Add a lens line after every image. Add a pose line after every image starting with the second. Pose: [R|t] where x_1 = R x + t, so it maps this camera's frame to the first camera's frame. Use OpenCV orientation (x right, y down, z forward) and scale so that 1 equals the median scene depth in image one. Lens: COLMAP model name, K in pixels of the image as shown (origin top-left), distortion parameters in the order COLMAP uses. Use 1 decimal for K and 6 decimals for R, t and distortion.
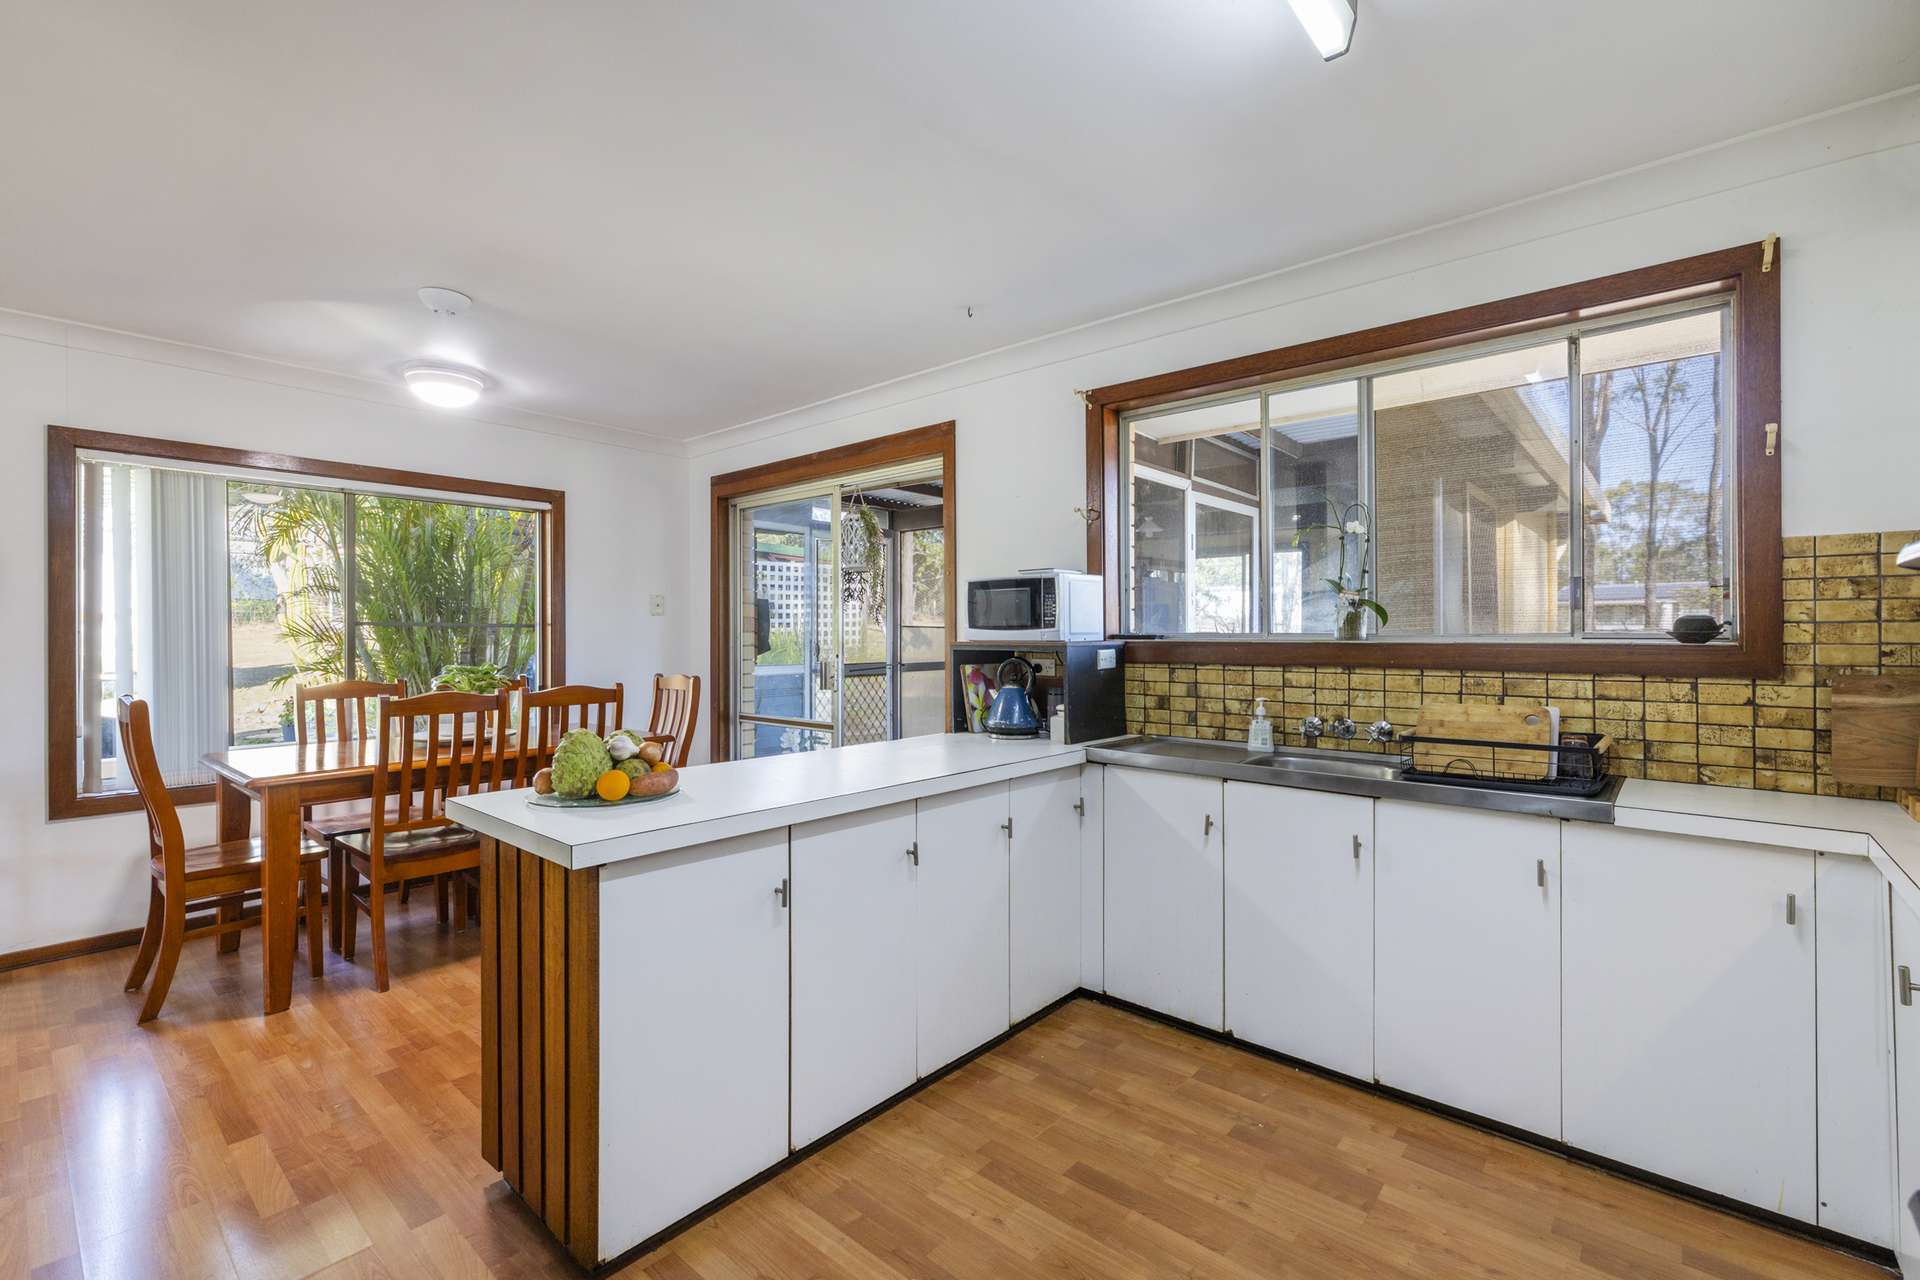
lens RADIAL K [[825.3, 0, 964.1], [0, 825.3, 633.5], [0, 0, 1]] dist [0.000720, 0.000891]
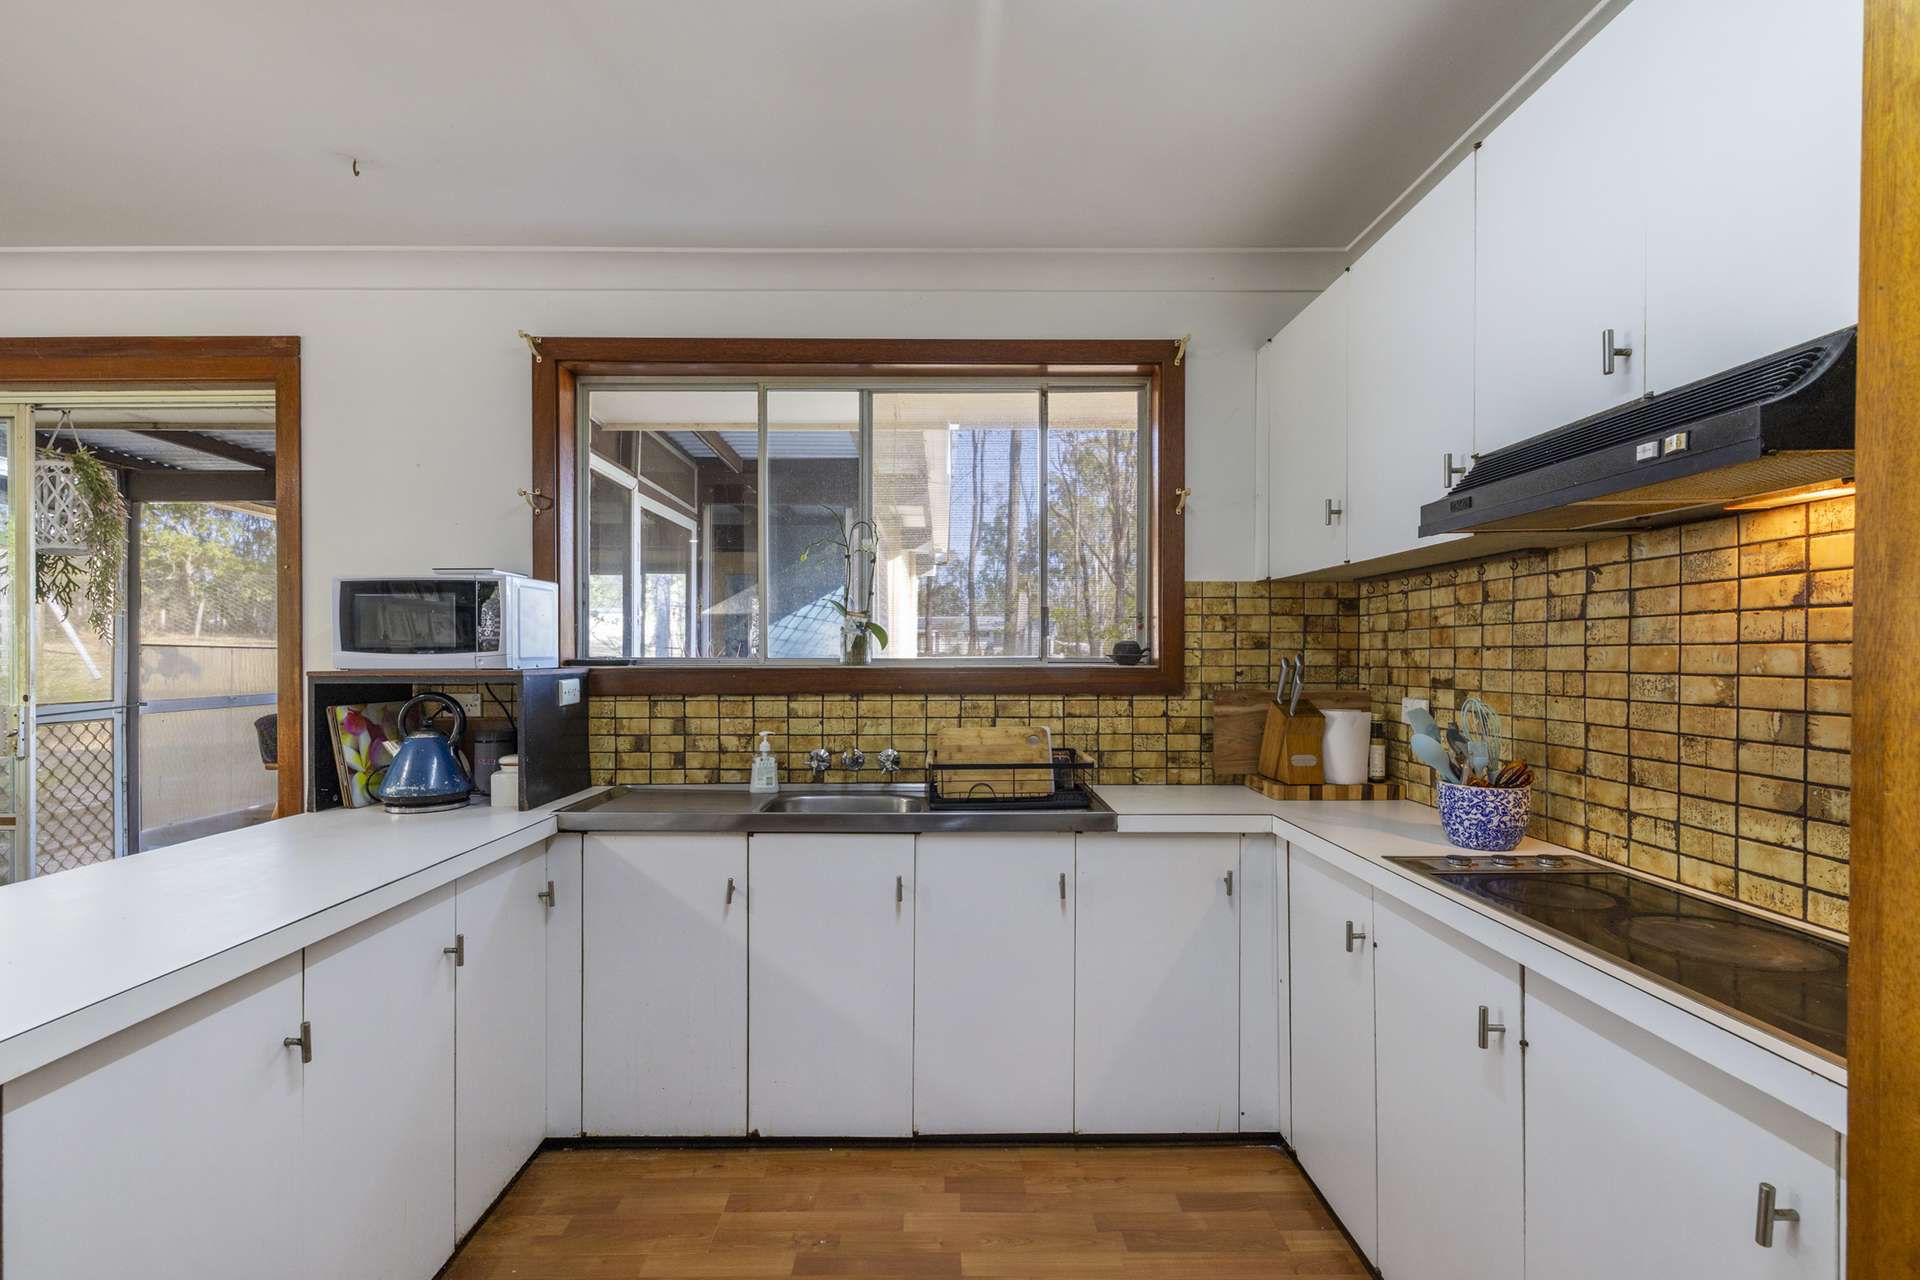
lens RADIAL K [[825.3, 0, 931.5], [0, 825.3, 659.4], [0, 0, 1]] dist [0.000720, 0.000891]
pose [[0.757294, -0.002088, 0.653071, -0.085884], [0.000319, 0.999996, 0.002828, -0.001447], [-0.653074, -0.001933, 0.757292, 0.233349]]
